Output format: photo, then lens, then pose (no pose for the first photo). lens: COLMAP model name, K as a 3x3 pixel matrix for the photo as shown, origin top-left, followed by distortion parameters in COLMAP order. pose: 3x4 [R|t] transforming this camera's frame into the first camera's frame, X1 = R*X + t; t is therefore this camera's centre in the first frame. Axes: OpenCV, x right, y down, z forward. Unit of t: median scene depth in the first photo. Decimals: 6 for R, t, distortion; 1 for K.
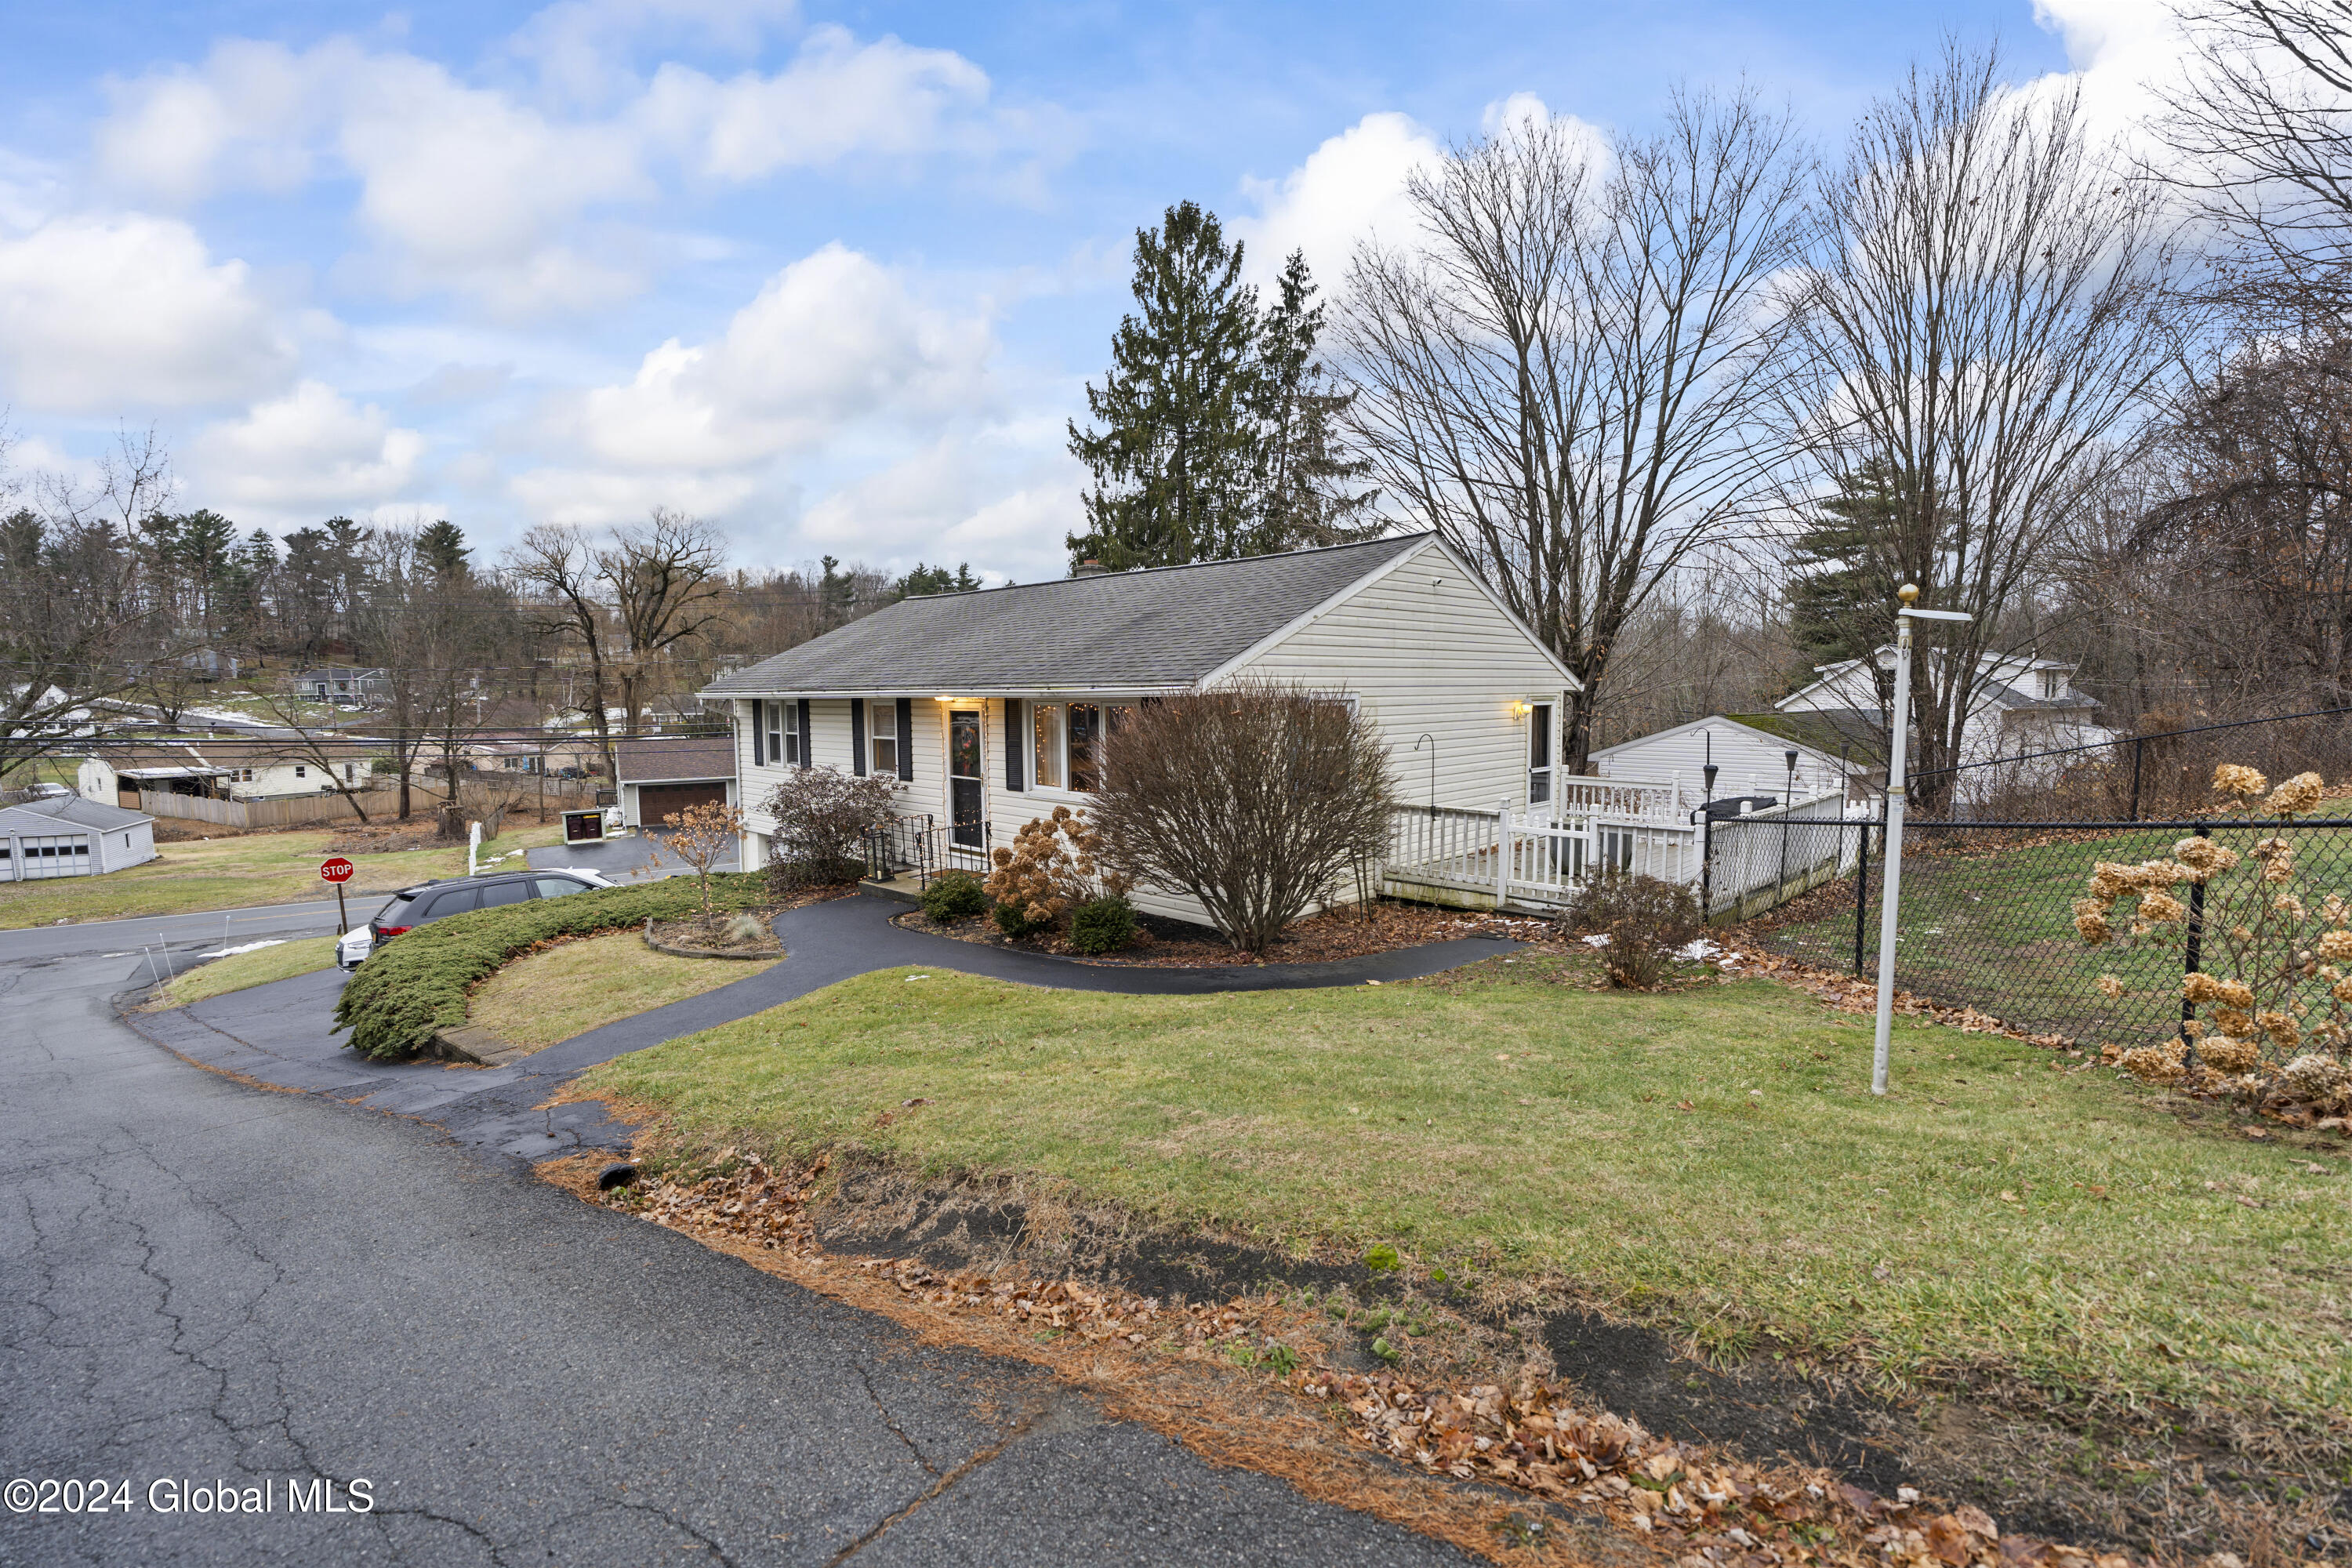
lens RADIAL K [[1061.8, 0, 1177.6], [0, 1061.8, 788.1], [0, 0, 1]] dist [-0.002653, -0.000114]
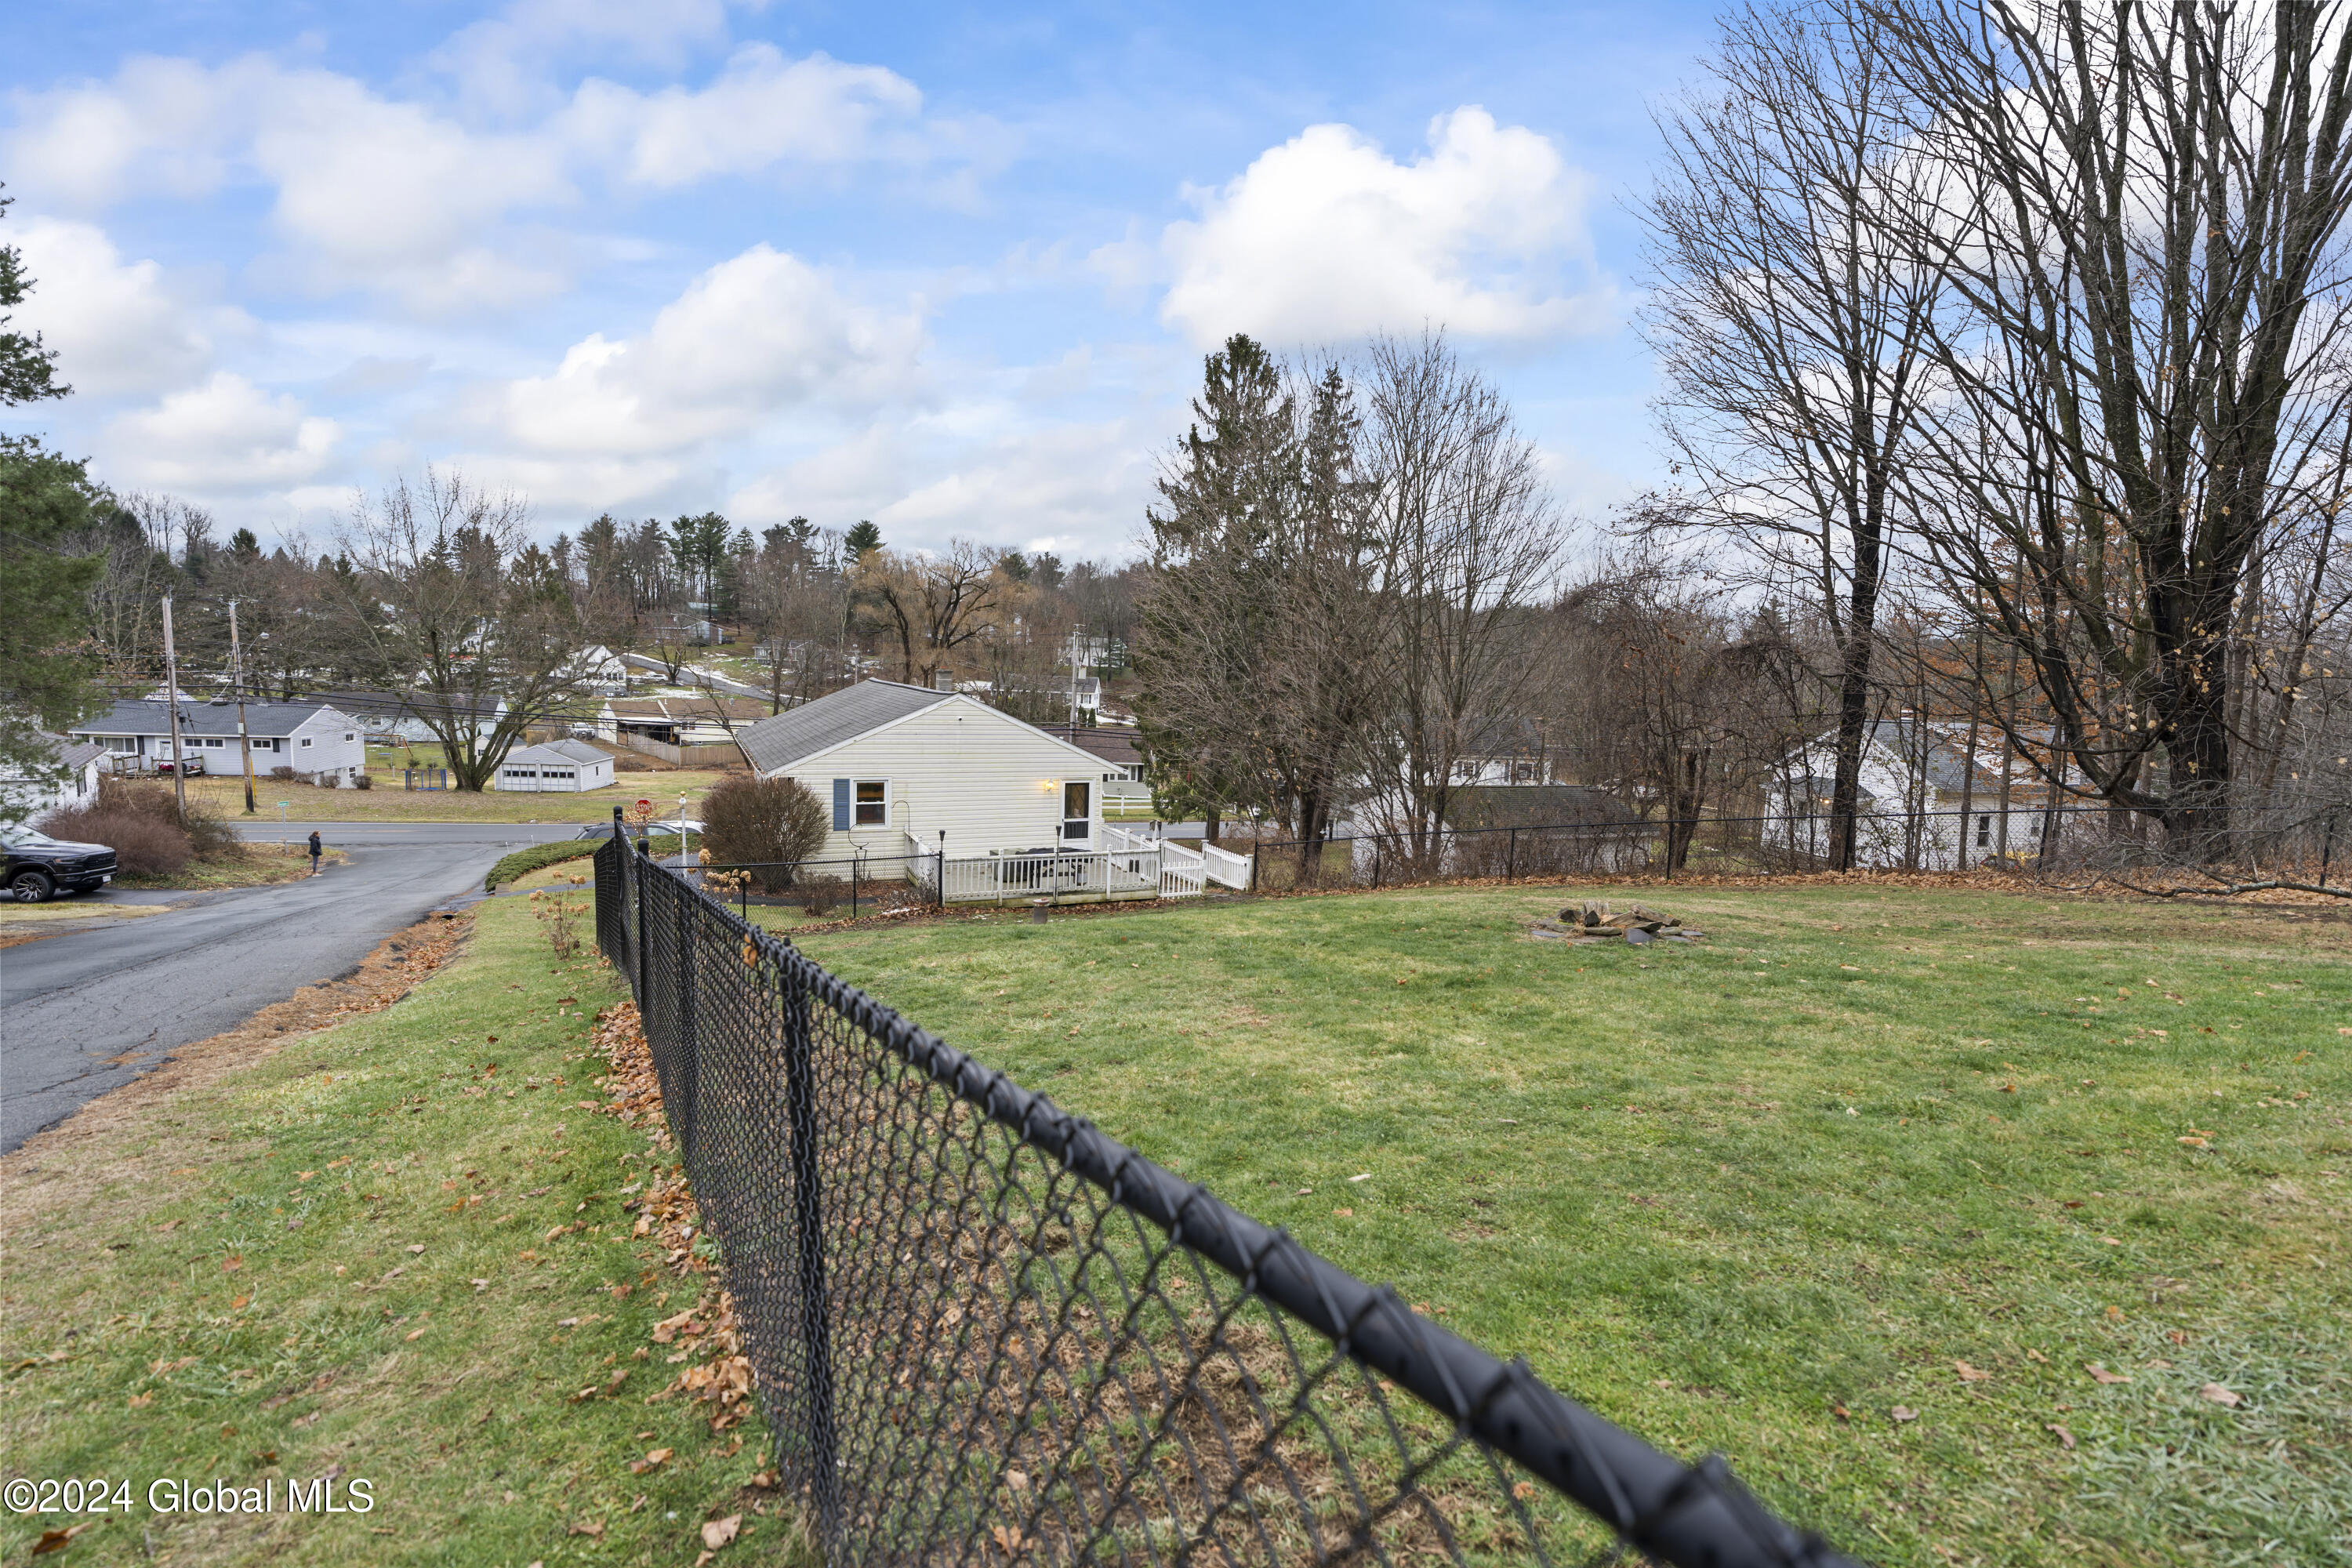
lens RADIAL K [[1061.8, 0, 1176.5], [0, 1061.8, 789.1], [0, 0, 1]] dist [-0.002653, -0.000114]
pose [[0.939119, 0.083378, -0.333321, 0.107364], [-0.076165, 0.996492, 0.034675, -0.014389], [0.335043, -0.007177, 0.942175, -0.056582]]
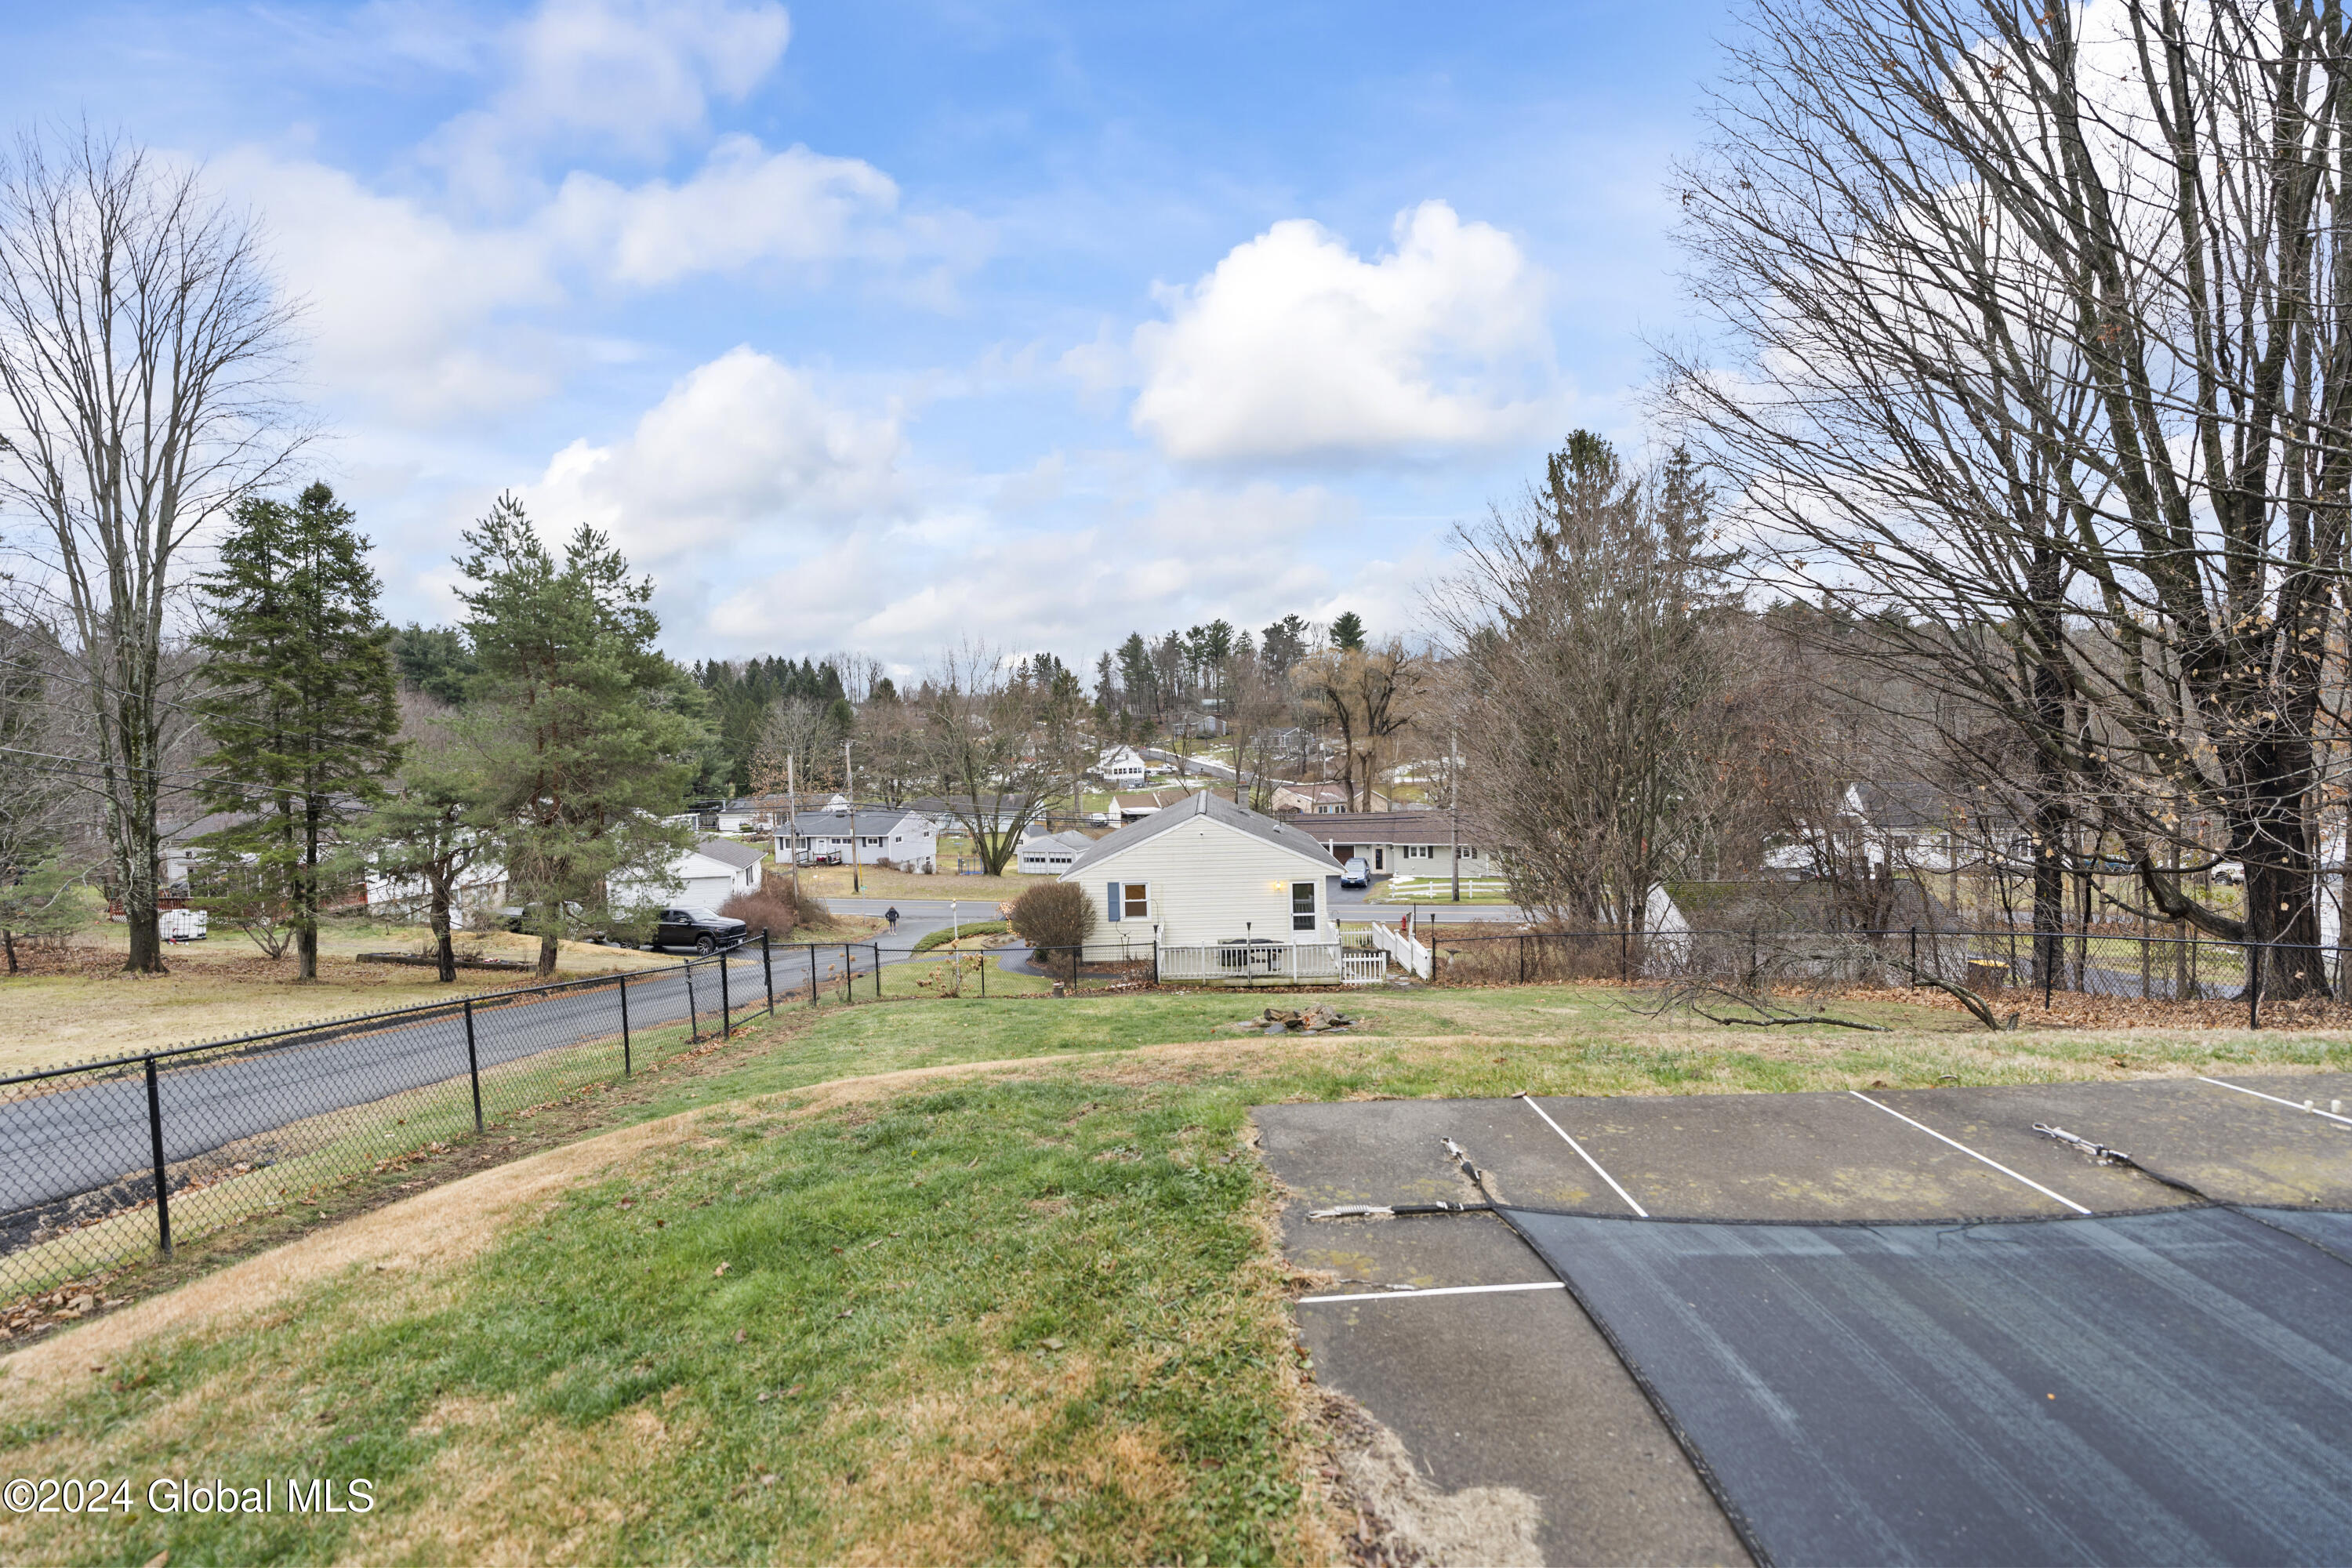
lens RADIAL K [[1061.8, 0, 1174.0], [0, 1061.8, 788.3], [0, 0, 1]] dist [-0.002653, -0.000114]
pose [[0.679138, 0.026664, -0.733526, 0.168600], [-0.042891, 0.999074, -0.003394, -0.024883], [0.732757, 0.033766, 0.679652, -0.058399]]
